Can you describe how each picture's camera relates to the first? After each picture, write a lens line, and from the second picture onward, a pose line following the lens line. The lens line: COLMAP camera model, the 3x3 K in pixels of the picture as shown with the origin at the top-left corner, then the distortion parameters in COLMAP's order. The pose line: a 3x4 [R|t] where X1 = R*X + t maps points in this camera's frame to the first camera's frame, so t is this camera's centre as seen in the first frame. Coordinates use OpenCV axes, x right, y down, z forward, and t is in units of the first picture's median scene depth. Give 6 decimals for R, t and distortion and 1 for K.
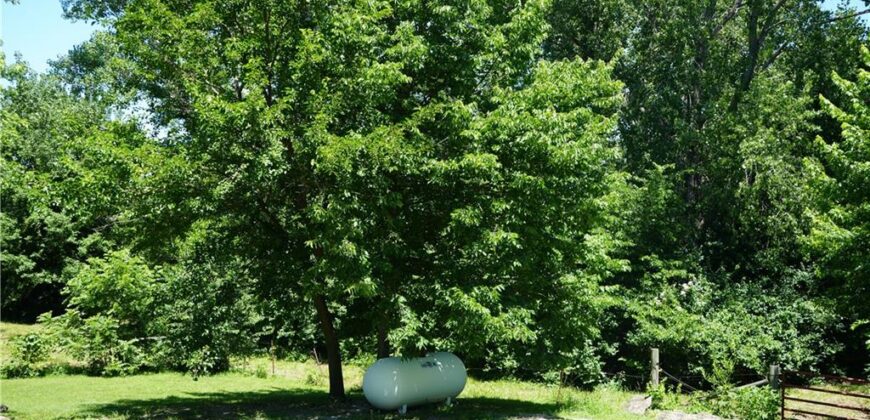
lens RADIAL K [[868.8, 0, 435.0], [0, 868.8, 225.1], [0, 0, 1]] dist [-0.002260, 0.011955]
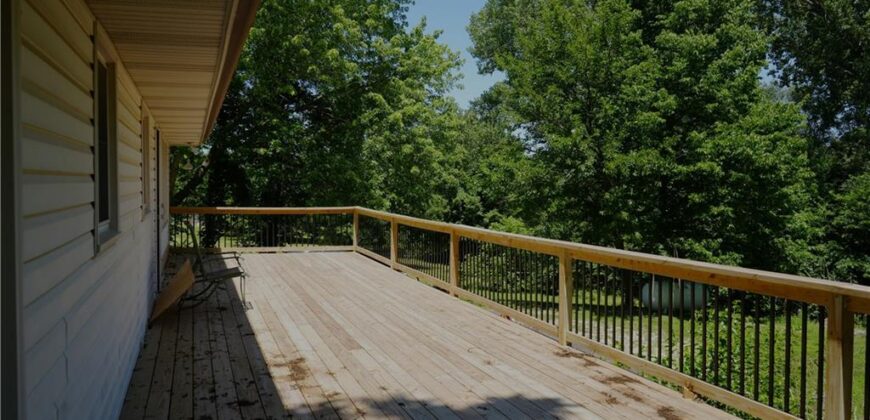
lens RADIAL K [[697.2, 0, 435.0], [0, 697.2, 210.0], [0, 0, 1]] dist [-0.002360, 0.002197]
pose [[0.897938, 0.014253, -0.439891, 0.172336], [-0.012213, 0.999898, 0.007468, 0.009439], [0.439952, -0.001334, 0.898020, -0.468193]]
